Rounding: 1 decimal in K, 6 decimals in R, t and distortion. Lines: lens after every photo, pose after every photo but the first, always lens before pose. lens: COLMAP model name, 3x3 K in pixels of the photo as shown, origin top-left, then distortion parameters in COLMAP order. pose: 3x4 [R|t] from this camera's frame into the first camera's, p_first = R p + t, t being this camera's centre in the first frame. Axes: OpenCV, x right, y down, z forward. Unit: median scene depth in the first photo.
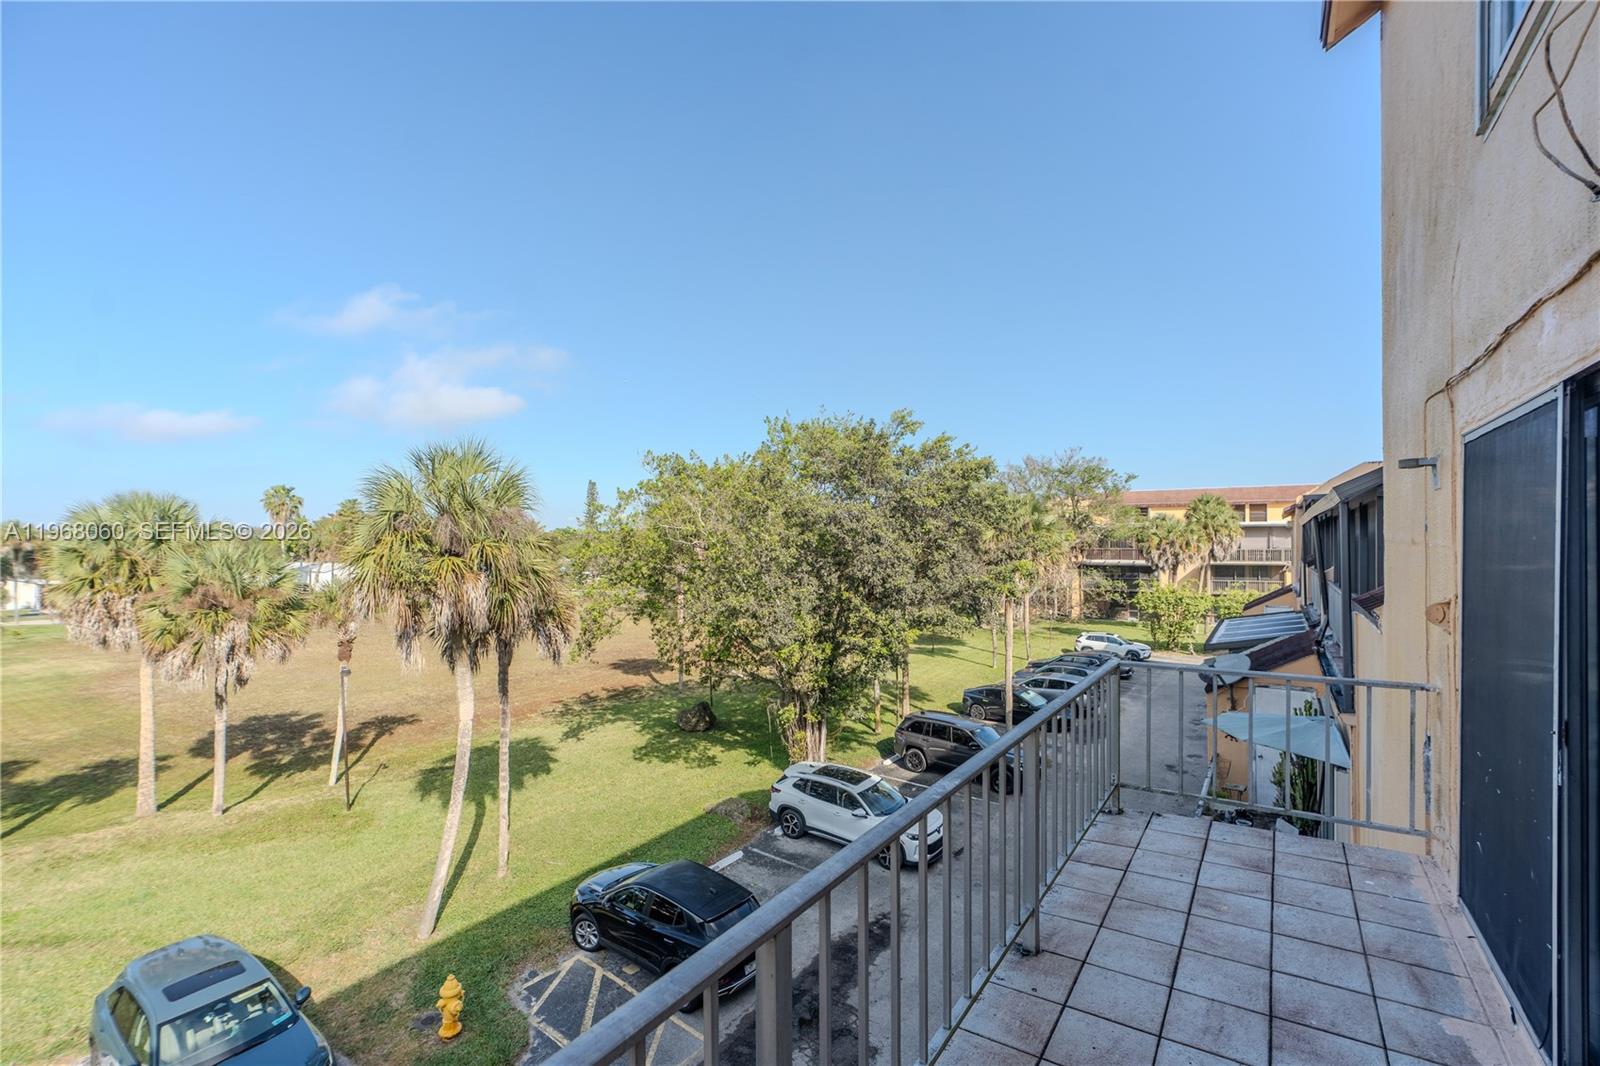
lens RADIAL K [[707.8, 0, 799.8], [0, 707.8, 535.8], [0, 0, 1]] dist [-0.010651, 0.003878]
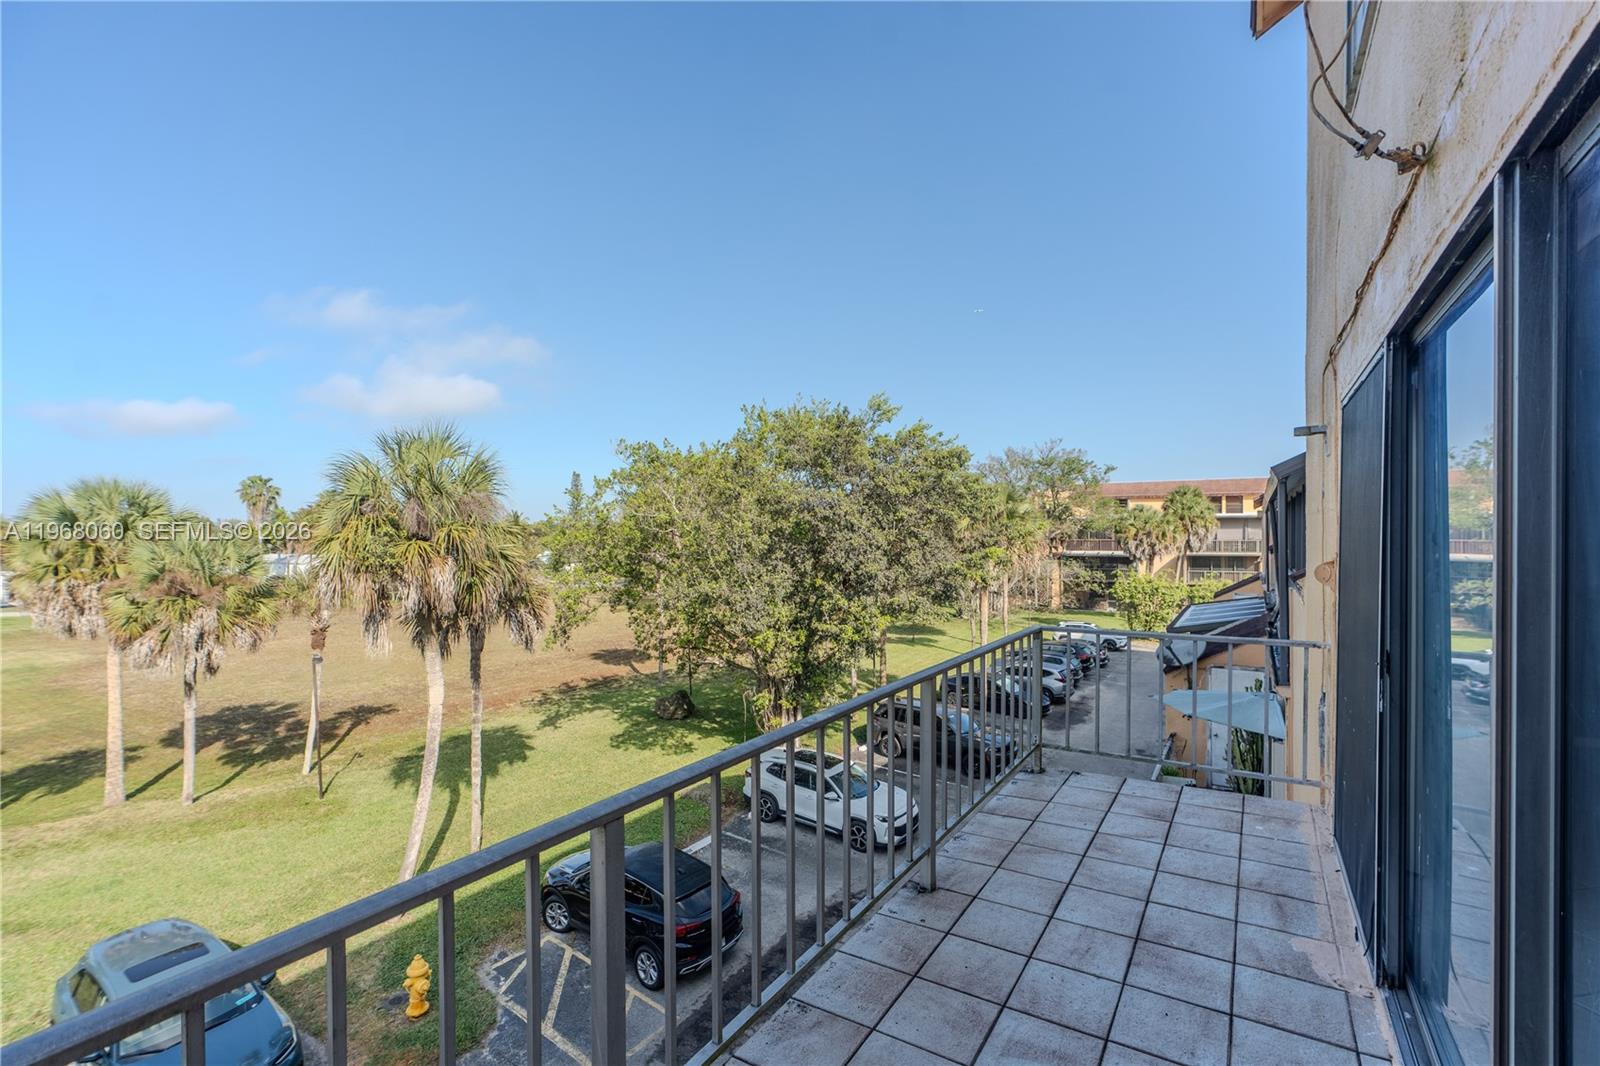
lens RADIAL K [[707.8, 0, 800.8], [0, 707.8, 535.6], [0, 0, 1]] dist [-0.010651, 0.003878]
pose [[0.999799, 0.000404, 0.020039, 0.017909], [-0.000597, 0.999954, 0.009624, 0.007950], [-0.020034, -0.009634, 0.999753, -0.006701]]
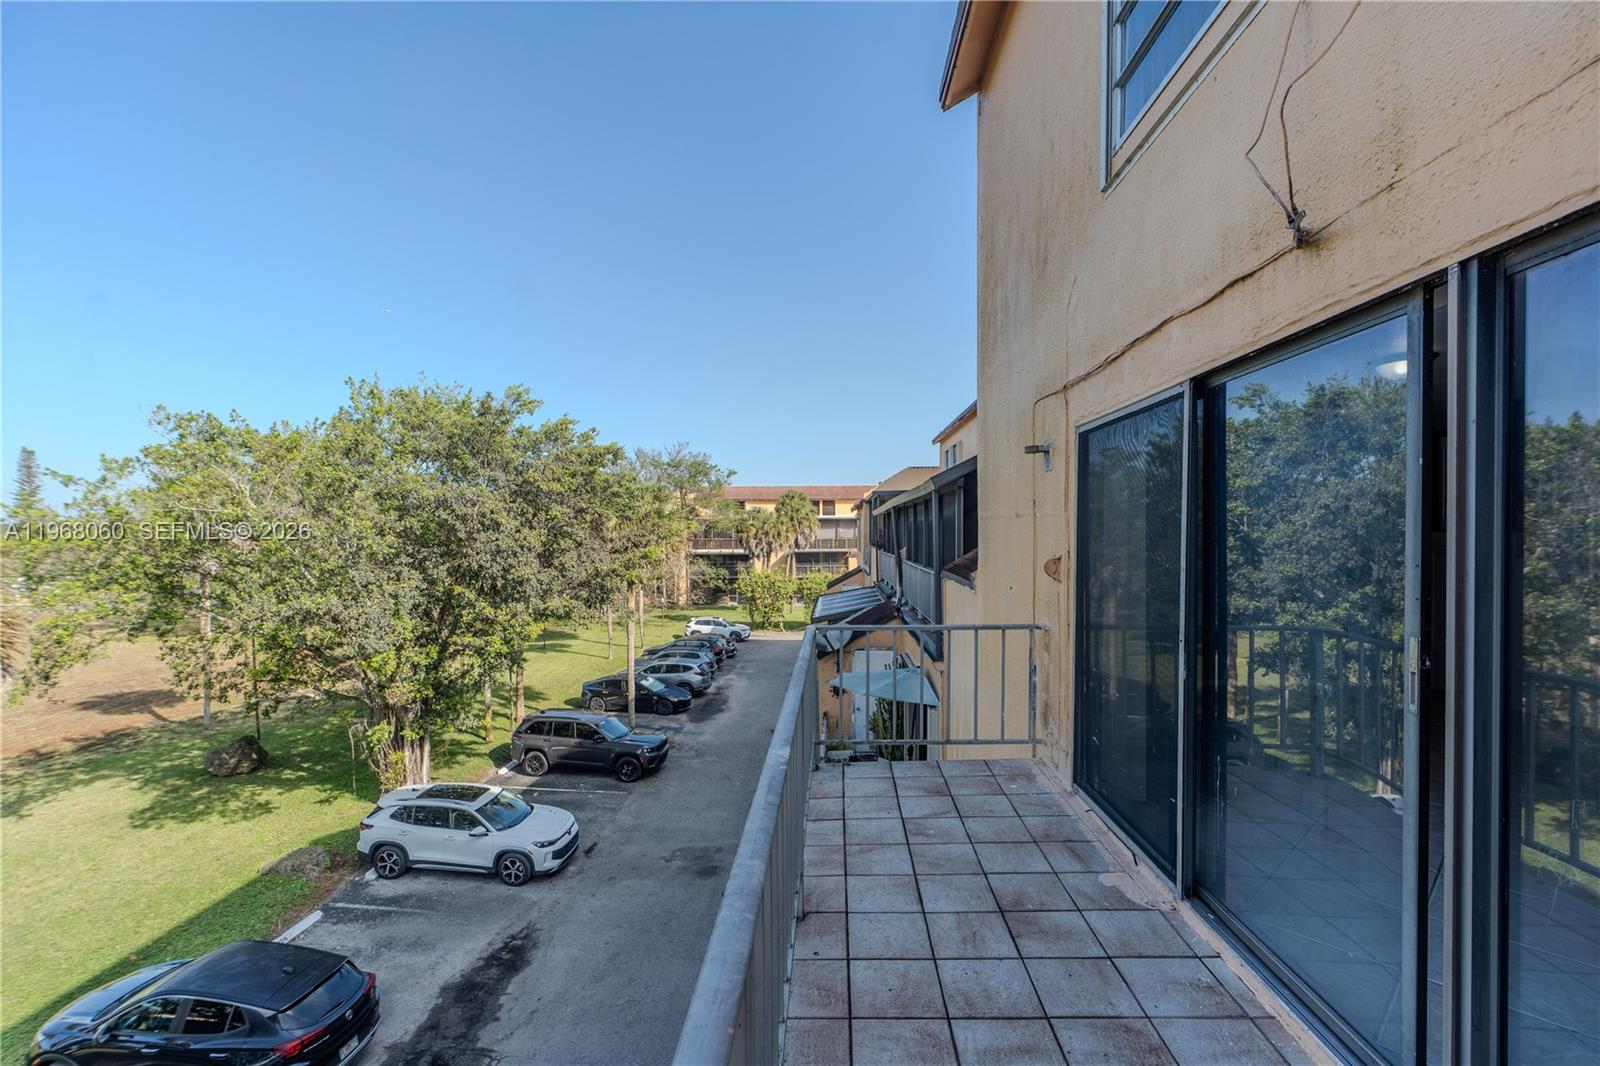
lens RADIAL K [[707.8, 0, 803.5], [0, 707.8, 537.6], [0, 0, 1]] dist [-0.010651, 0.003878]
pose [[0.852039, -0.005015, 0.523455, -0.026838], [-0.001723, 0.999922, 0.012385, 0.007335], [-0.523476, -0.011454, 0.851964, 0.024978]]
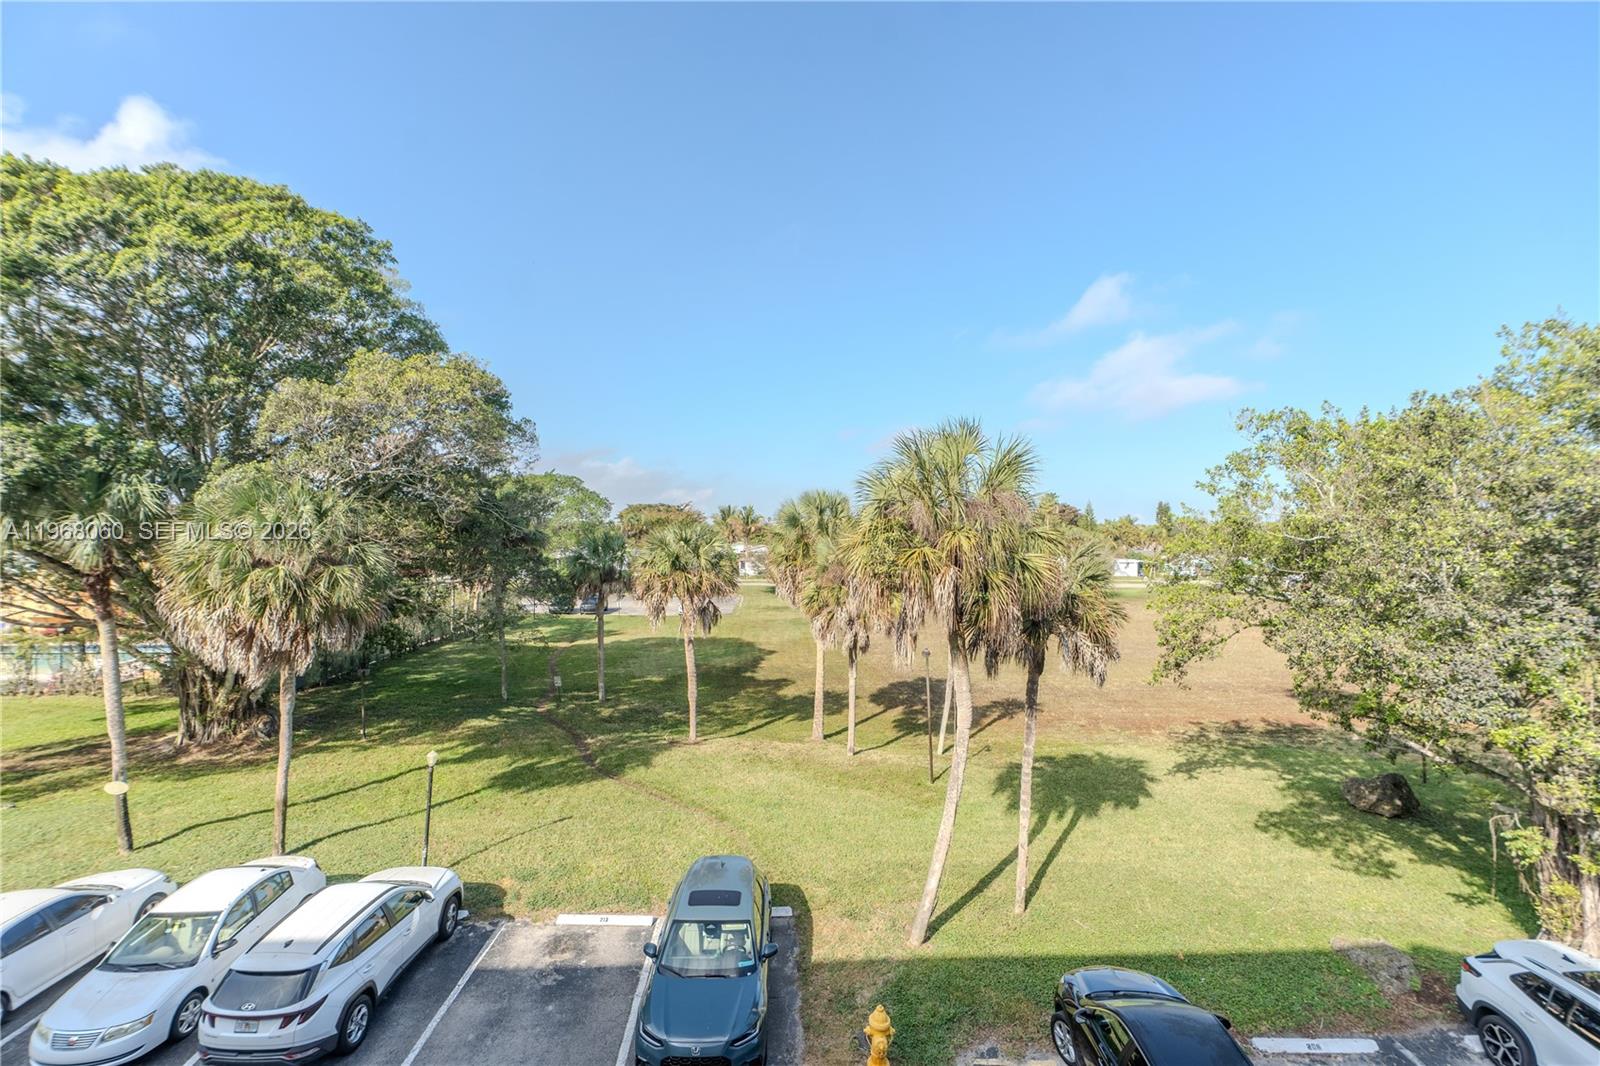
lens RADIAL K [[707.8, 0, 802.7], [0, 707.8, 532.8], [0, 0, 1]] dist [-0.010651, 0.003878]
pose [[0.590621, 0.014762, -0.806814, 0.097192], [-0.007548, 0.999890, 0.012770, 0.000056], [0.806913, -0.001453, 0.590668, 0.212534]]
